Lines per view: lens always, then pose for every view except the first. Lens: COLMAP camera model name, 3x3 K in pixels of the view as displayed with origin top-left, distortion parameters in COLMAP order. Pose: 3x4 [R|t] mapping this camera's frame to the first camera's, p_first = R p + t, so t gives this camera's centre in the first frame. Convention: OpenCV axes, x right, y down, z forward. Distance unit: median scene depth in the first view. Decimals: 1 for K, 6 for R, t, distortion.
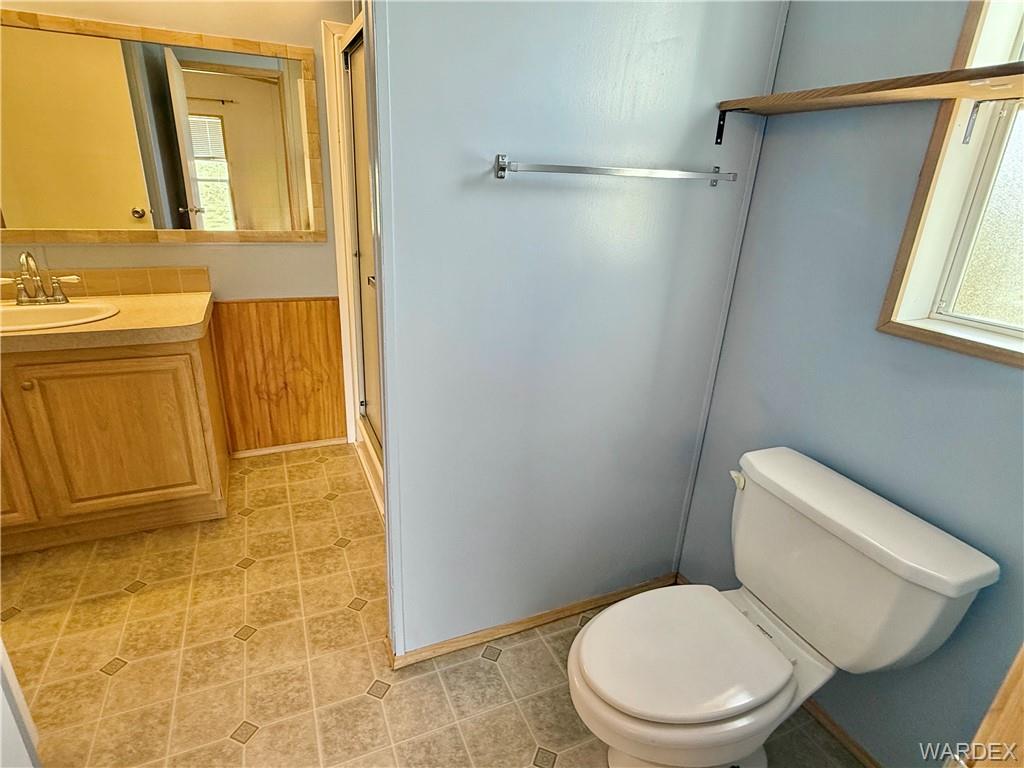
lens RADIAL K [[542.2, 0, 506.0], [0, 542.2, 385.4], [0, 0, 1]] dist [0.000323, -0.000284]
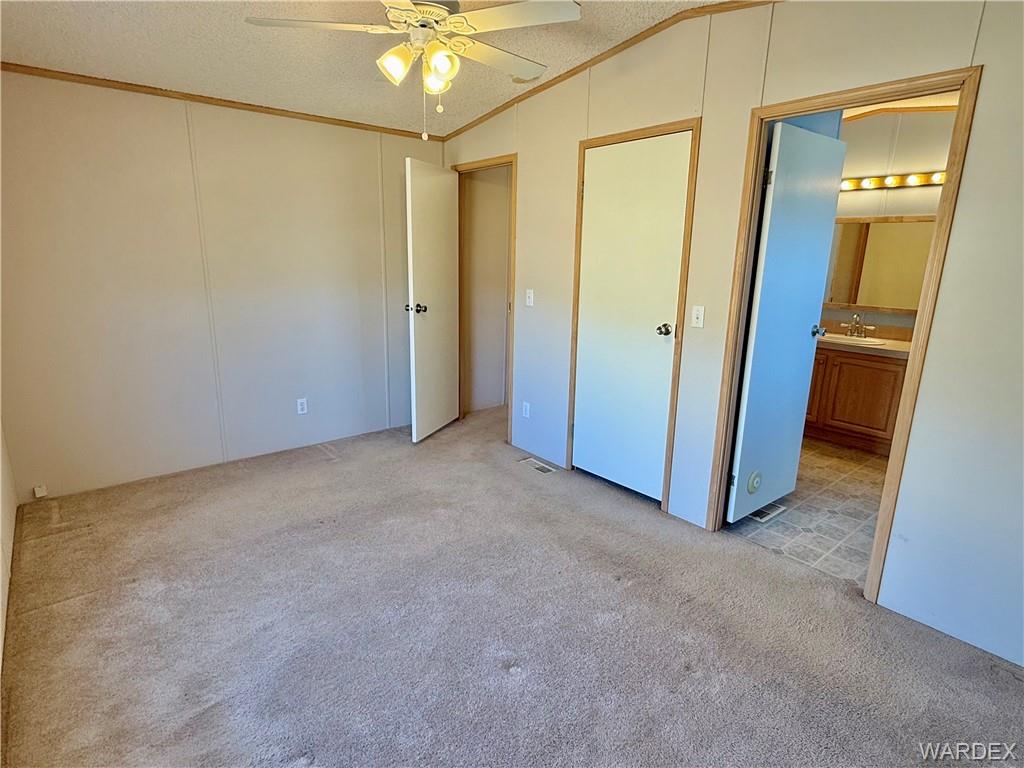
lens RADIAL K [[542.2, 0, 510.7], [0, 542.2, 383.0], [0, 0, 1]] dist [0.000323, -0.000284]
pose [[0.271829, 0.190577, -0.943286, 0.967087], [-0.348840, 0.933043, 0.087982, 0.346303], [0.896894, 0.305140, 0.320109, -0.996045]]
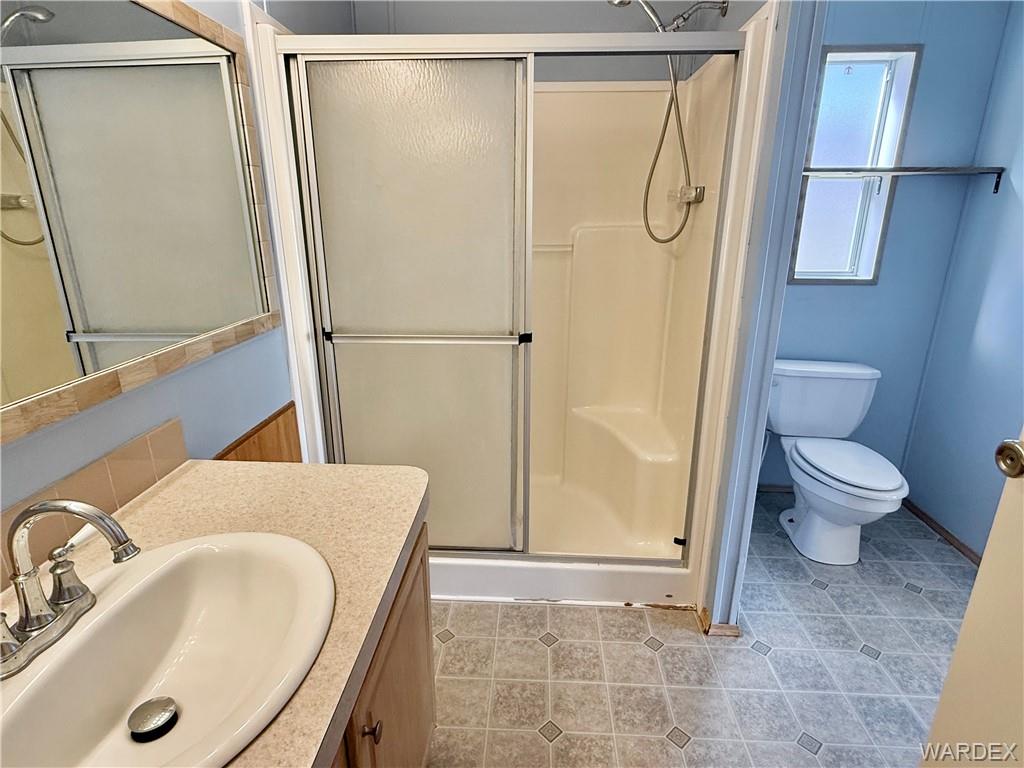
lens RADIAL K [[542.2, 0, 509.9], [0, 542.2, 382.1], [0, 0, 1]] dist [0.000323, -0.000284]
pose [[0.451494, -0.303316, 0.839138, -1.024129], [0.332509, 0.929903, 0.157219, -0.274668], [-0.828004, 0.208037, 0.520701, 0.564346]]
